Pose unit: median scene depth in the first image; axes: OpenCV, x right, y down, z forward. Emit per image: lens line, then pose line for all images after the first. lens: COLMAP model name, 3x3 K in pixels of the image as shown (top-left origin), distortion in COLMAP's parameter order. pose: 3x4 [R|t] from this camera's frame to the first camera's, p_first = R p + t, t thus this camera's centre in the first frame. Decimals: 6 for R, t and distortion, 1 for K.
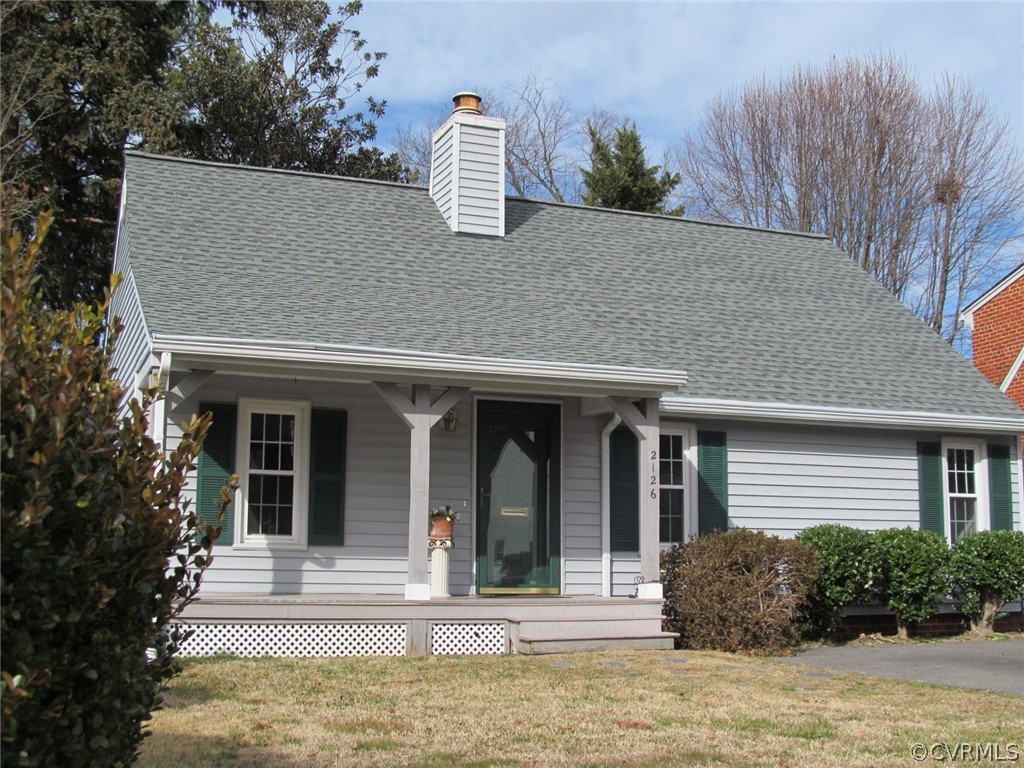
lens RADIAL K [[1263.6, 0, 512.0], [0, 1263.6, 384.0], [0, 0, 1]] dist [-0.152078, 0.038289]
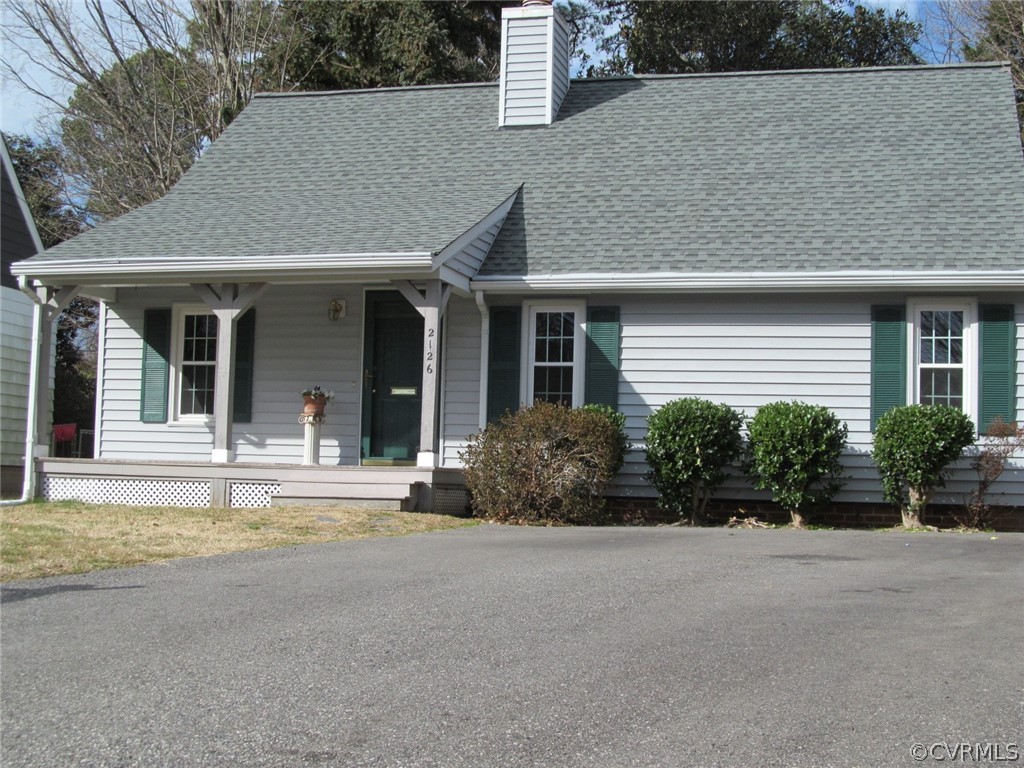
lens RADIAL K [[1472.6, 0, 512.0], [0, 1472.6, 384.0], [0, 0, 1]] dist [-0.151100, 0.065977]
pose [[0.806487, -0.027754, -0.590601, 0.799304], [0.067288, 0.996716, 0.045046, 0.042573], [0.587411, -0.076069, 0.805706, 0.032095]]
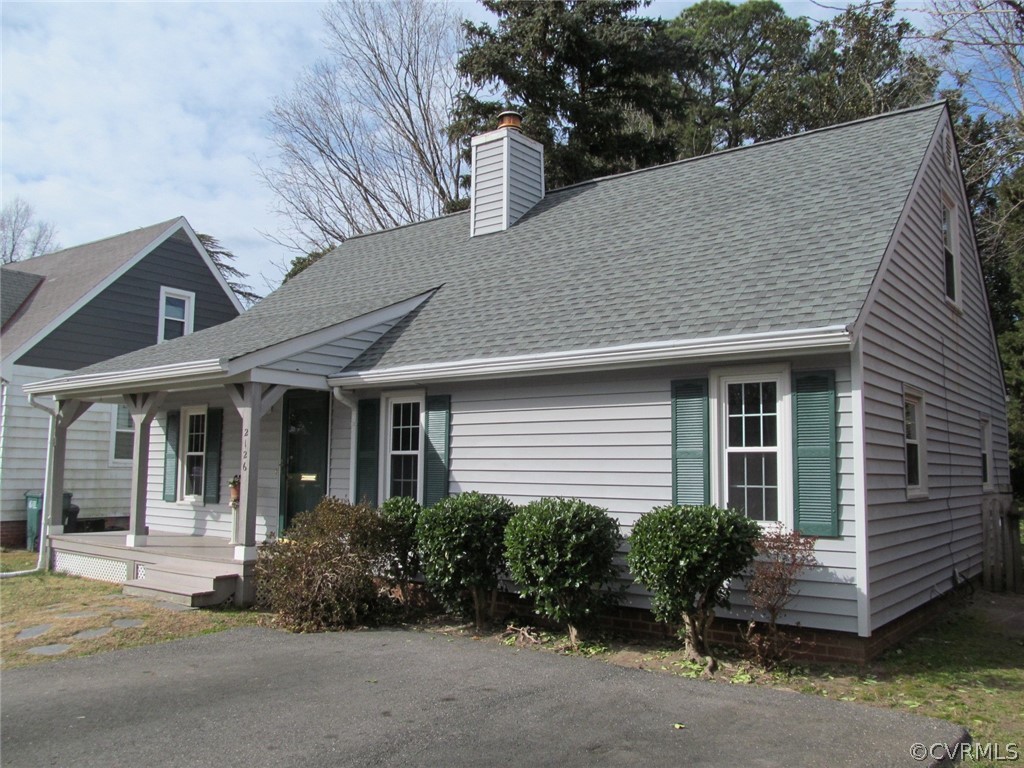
lens RADIAL K [[845.8, 0, 512.0], [0, 845.8, 384.0], [0, 0, 1]] dist [-0.051187, 0.000015]
pose [[0.519790, -0.090231, -0.849516, 0.783154], [0.120350, 0.992224, -0.031751, 0.058639], [0.845774, -0.085735, 0.526607, 0.718060]]
